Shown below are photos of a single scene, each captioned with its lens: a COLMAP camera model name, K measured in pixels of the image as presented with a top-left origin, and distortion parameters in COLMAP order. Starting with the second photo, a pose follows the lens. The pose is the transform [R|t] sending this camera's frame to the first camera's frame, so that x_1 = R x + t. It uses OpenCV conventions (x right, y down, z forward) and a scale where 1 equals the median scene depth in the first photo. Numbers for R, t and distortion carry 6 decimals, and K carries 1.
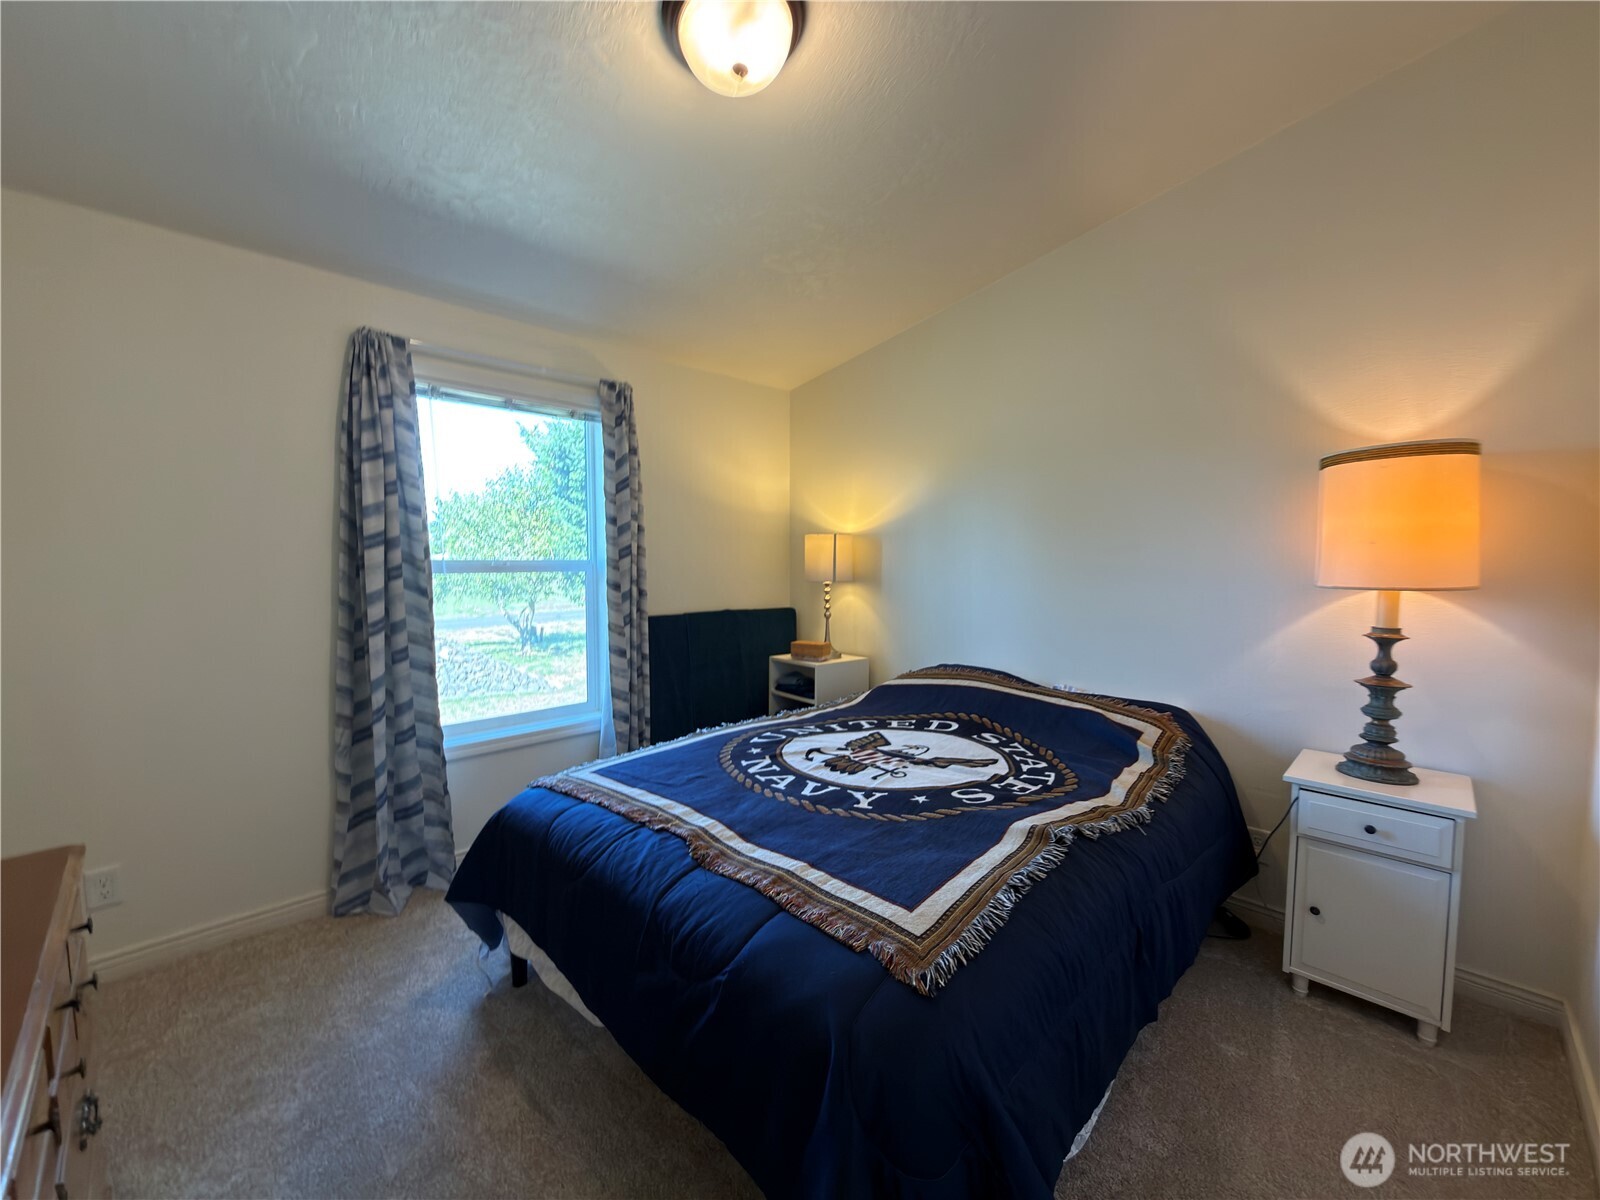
lens RADIAL K [[637.6, 0, 799.7], [0, 637.6, 600.9], [0, 0, 1]] dist [0.000458, 0.000051]
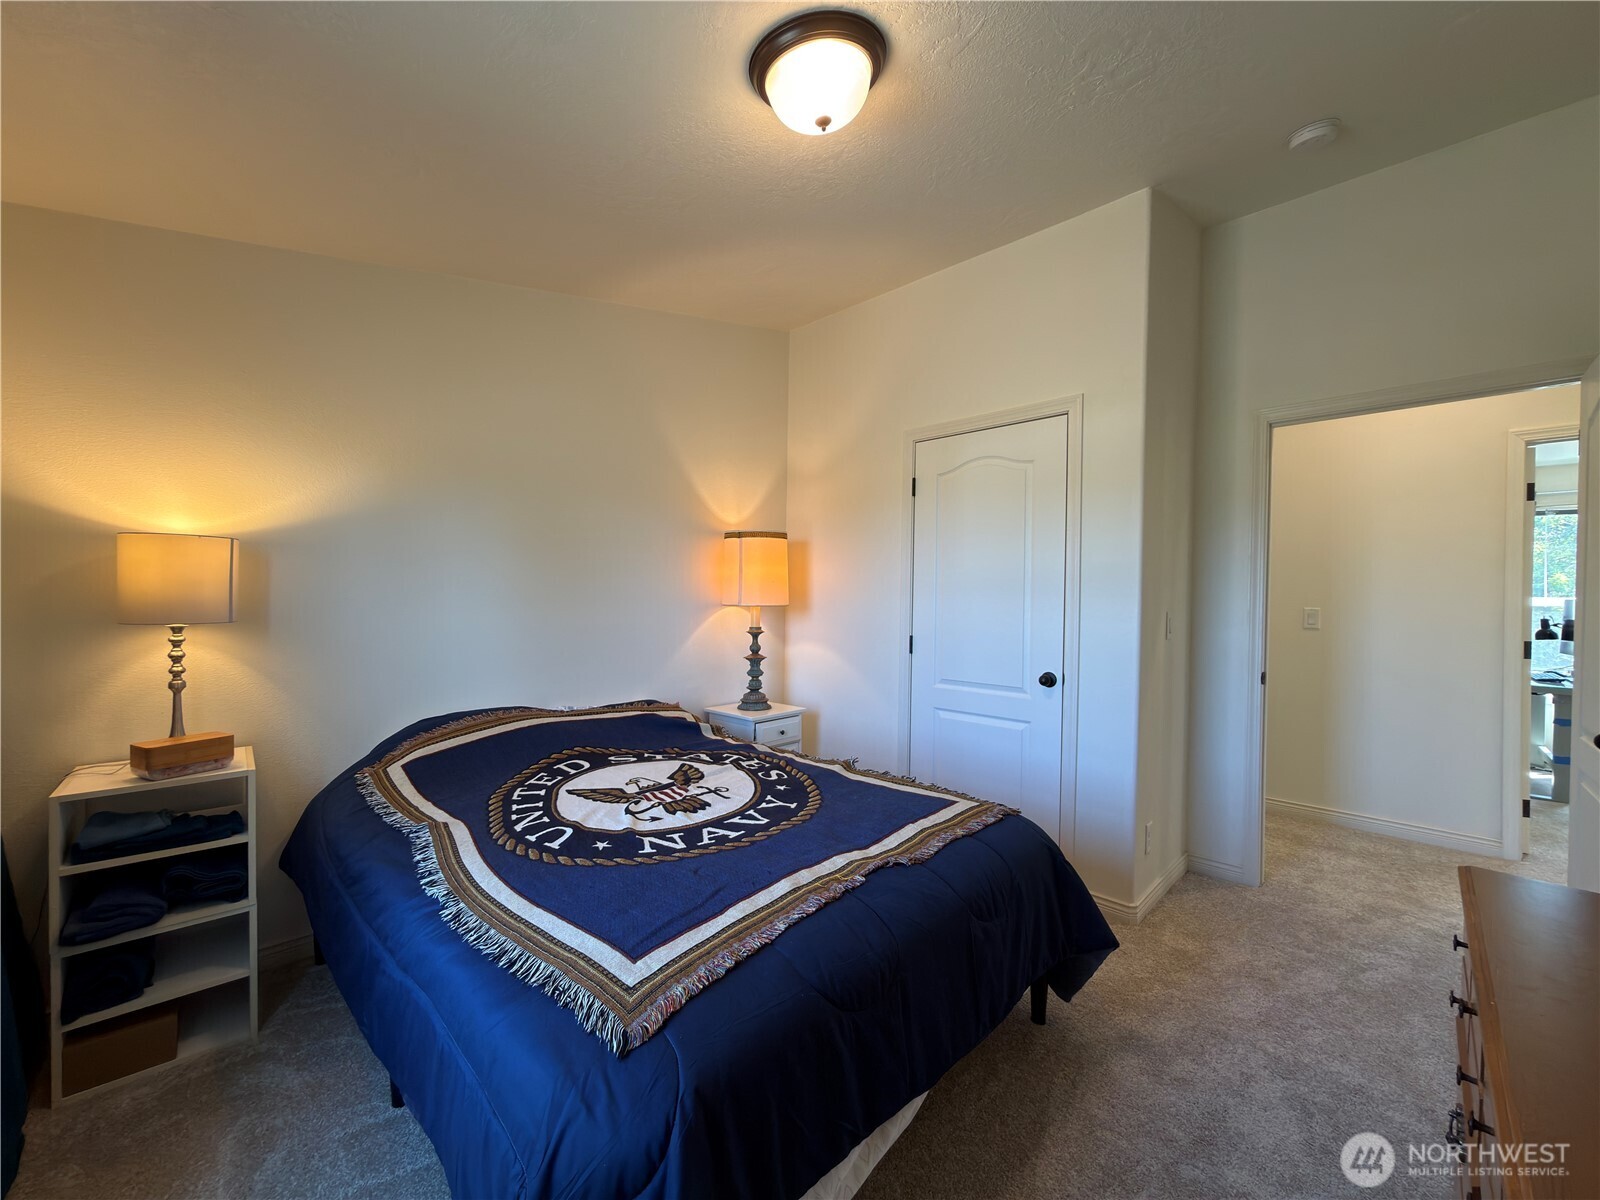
lens RADIAL K [[637.6, 0, 799.7], [0, 637.6, 600.9], [0, 0, 1]] dist [0.000458, 0.000051]
pose [[-0.010694, -0.009868, 0.999894, -0.891309], [0.057673, 0.998281, 0.010469, -0.043288], [-0.998278, 0.057779, -0.010107, 0.851850]]
